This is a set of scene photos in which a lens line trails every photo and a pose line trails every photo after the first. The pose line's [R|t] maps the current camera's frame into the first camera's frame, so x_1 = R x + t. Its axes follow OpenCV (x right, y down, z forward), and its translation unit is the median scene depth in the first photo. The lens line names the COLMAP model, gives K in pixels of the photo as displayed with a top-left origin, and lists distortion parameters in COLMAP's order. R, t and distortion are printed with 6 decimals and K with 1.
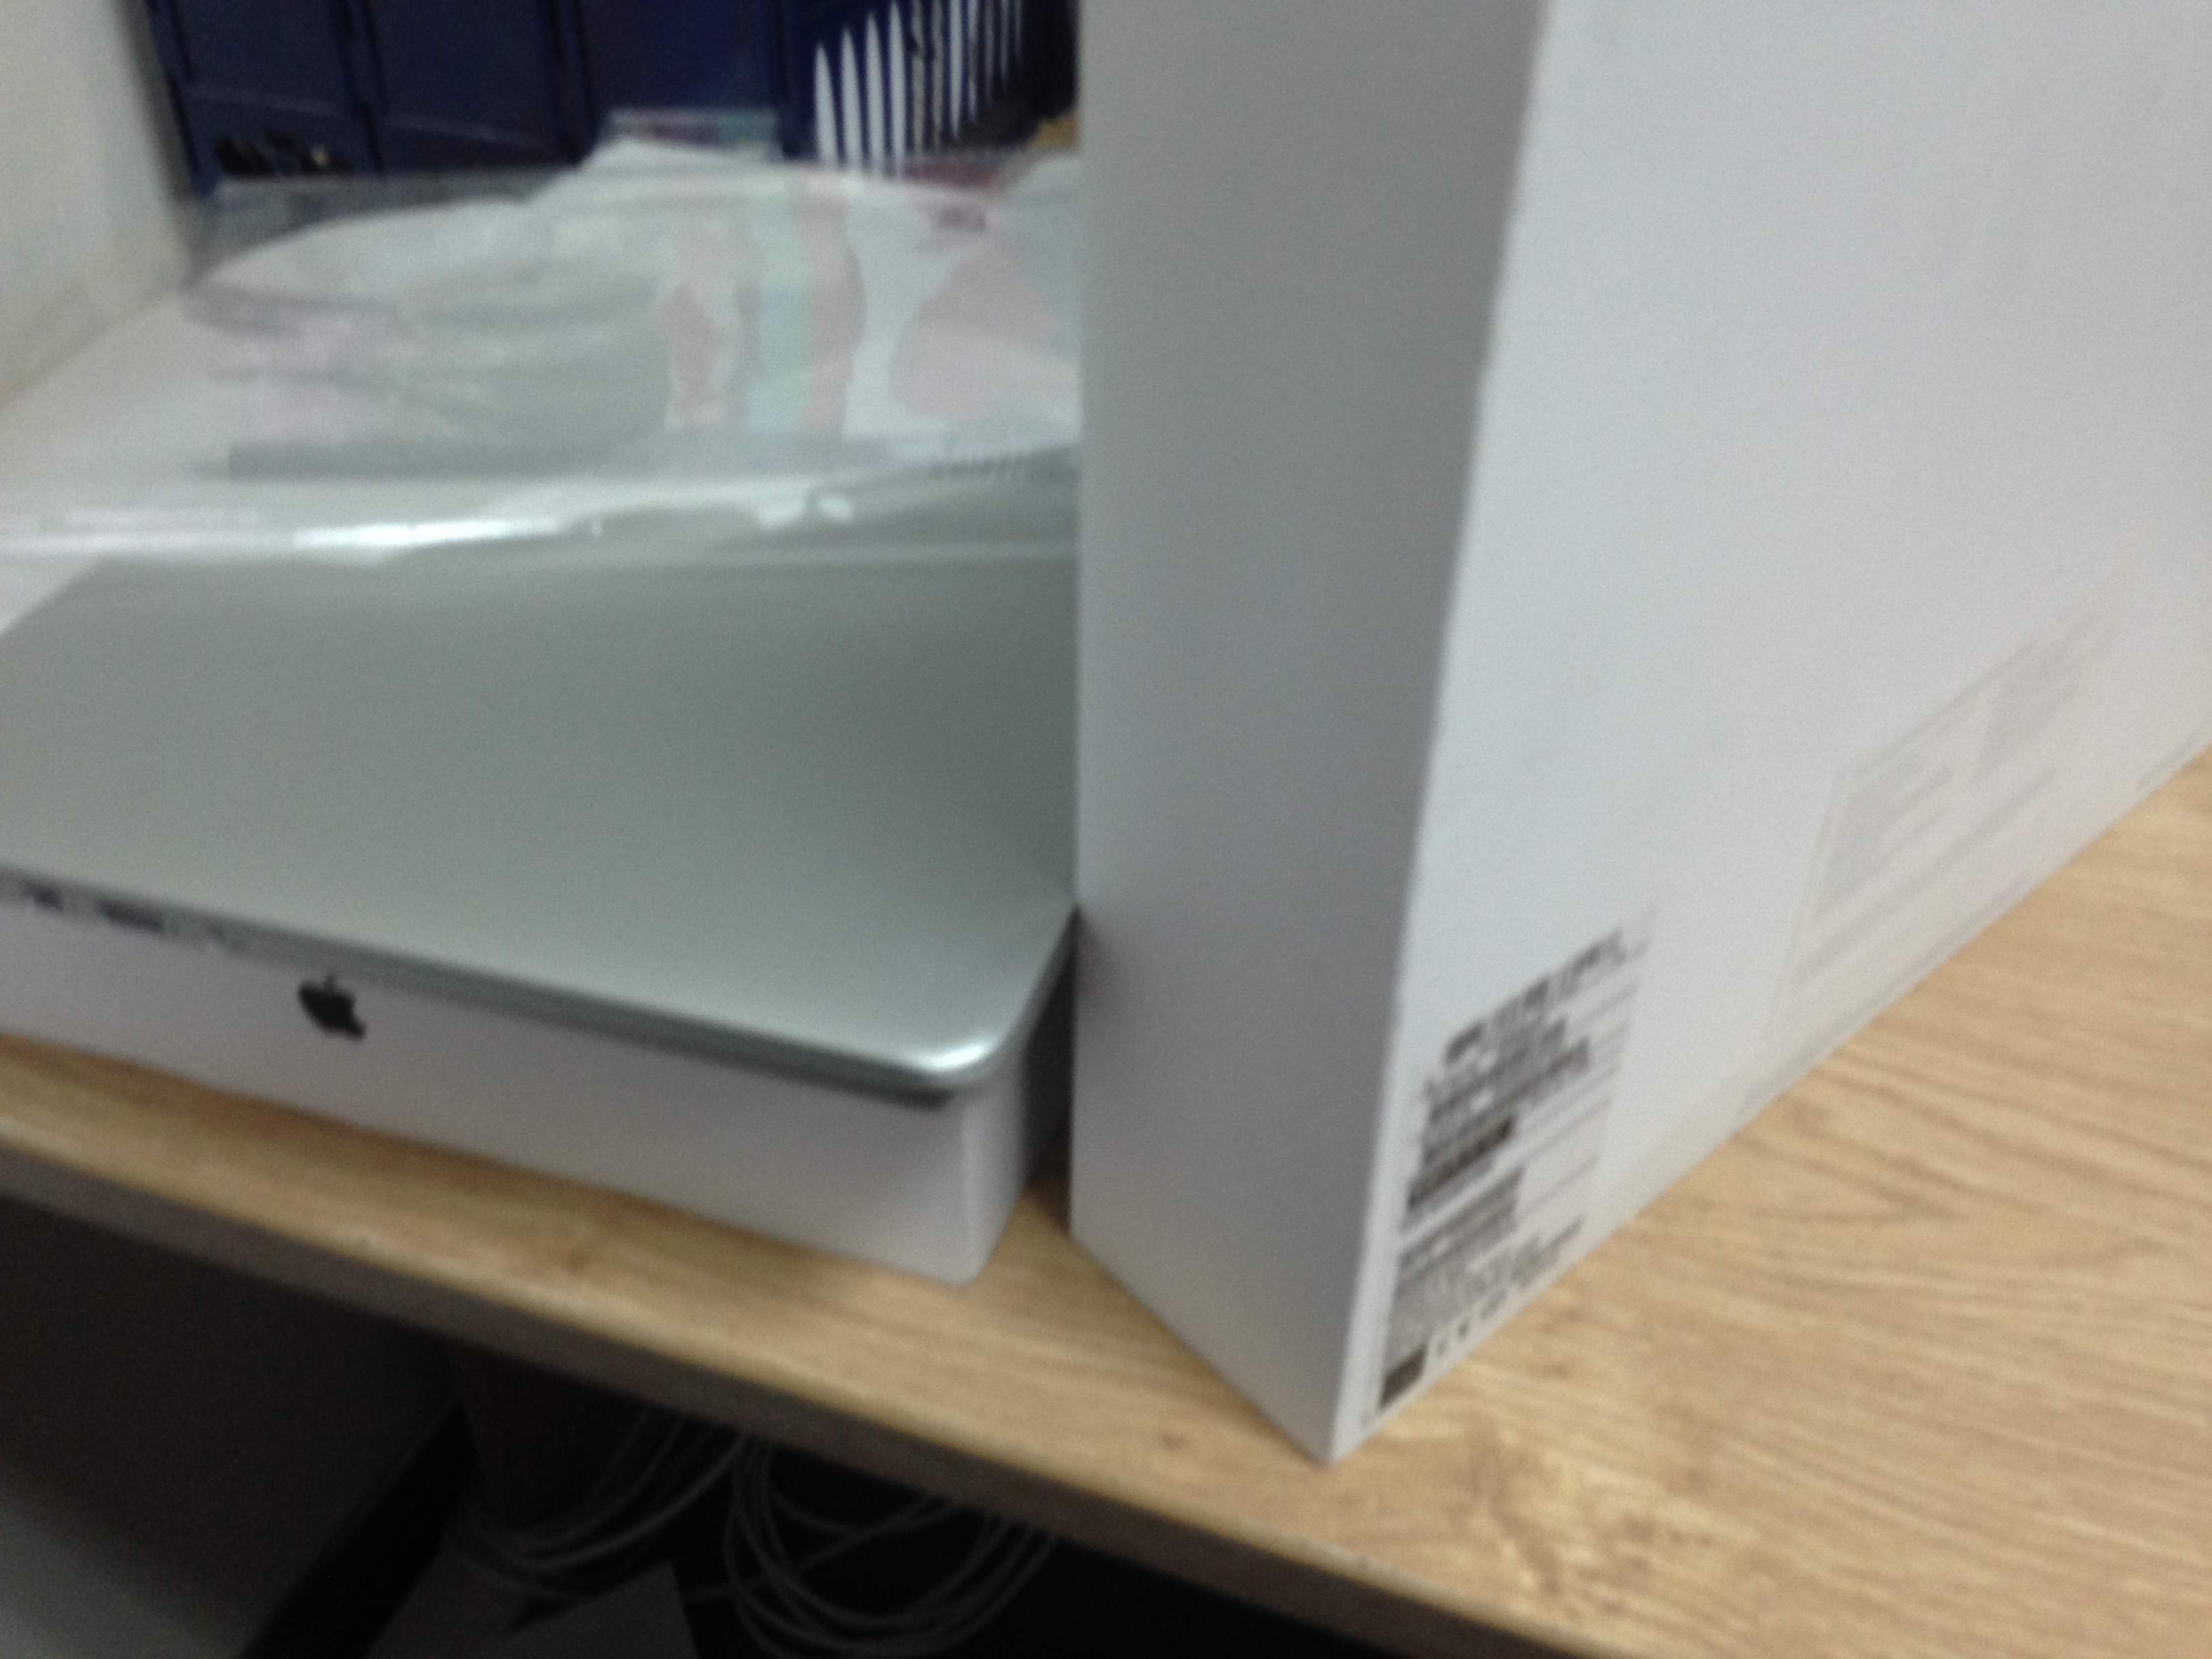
lens RADIAL K [[2104.6, 0, 1117.3], [0, 2104.6, 813.1], [0, 0, 1]] dist [0.022463, 0.000000]
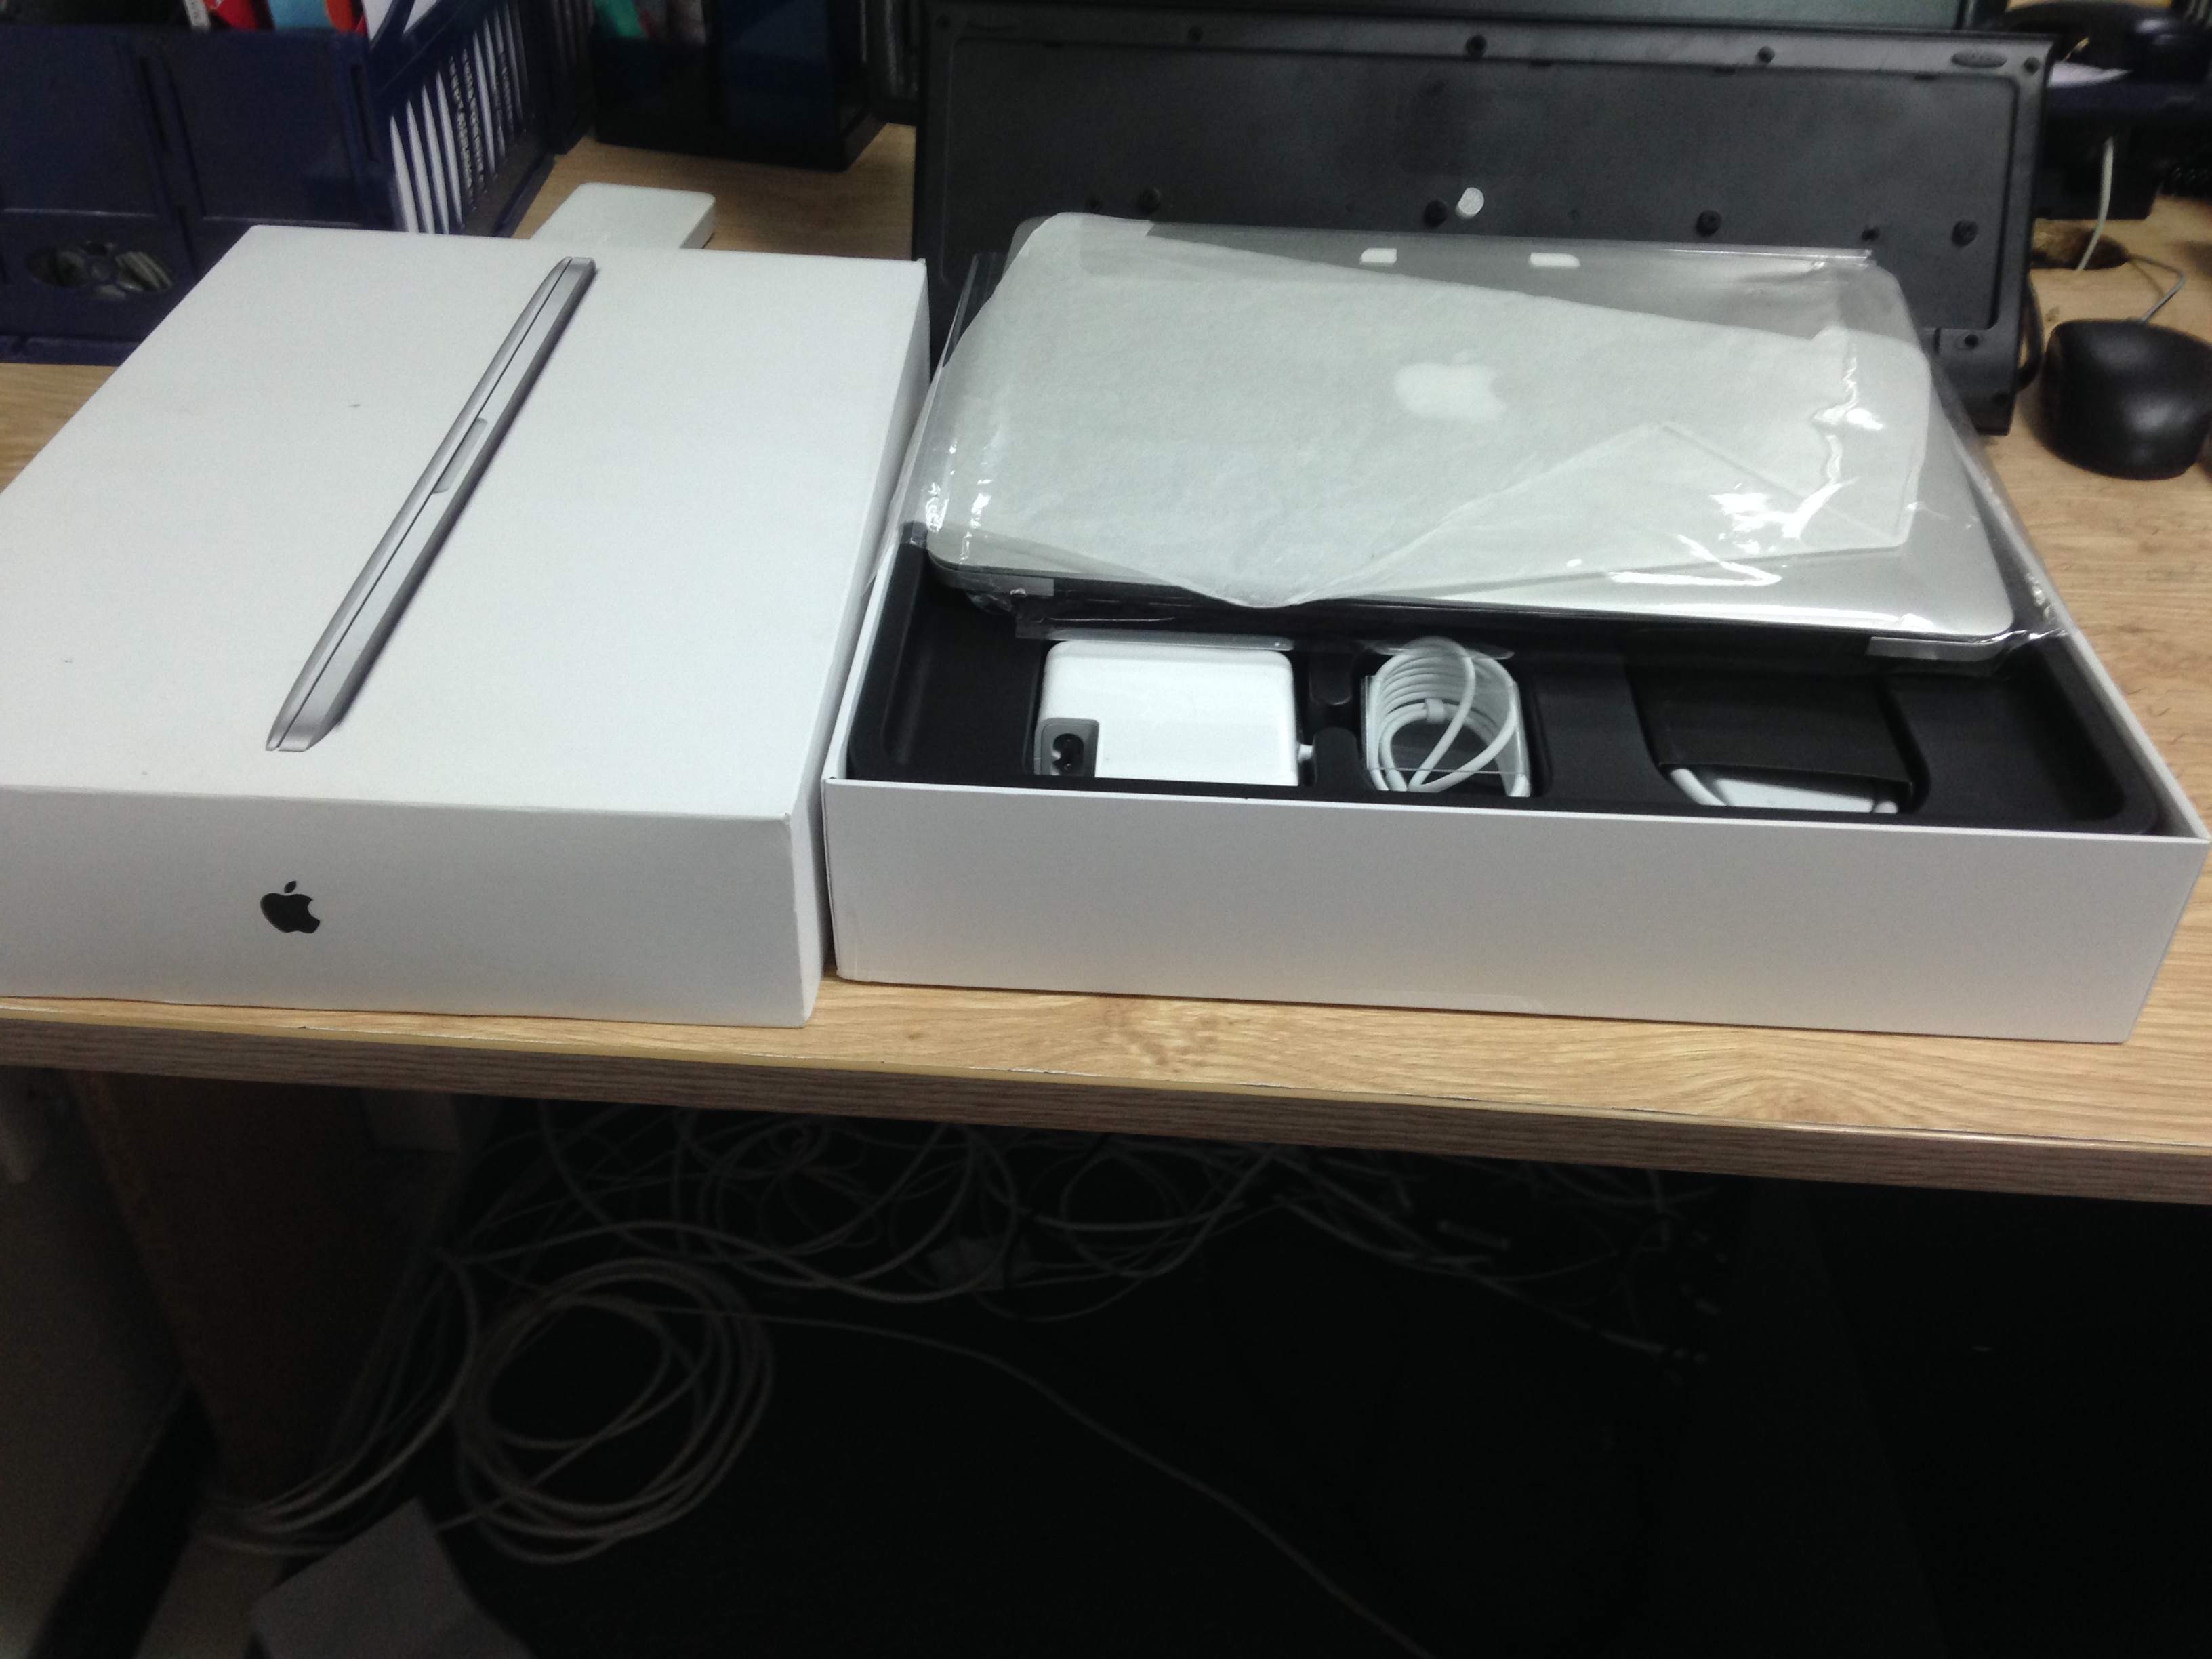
lens RADIAL K [[2104.6, 0, 1100.9], [0, 2104.6, 830.5], [0, 0, 1]] dist [0.022463, 0.000000]
pose [[0.966754, -0.156666, 0.202097, -0.137702], [0.153221, 0.987651, 0.032677, 0.124713], [-0.204720, -0.000625, 0.978820, -0.568738]]
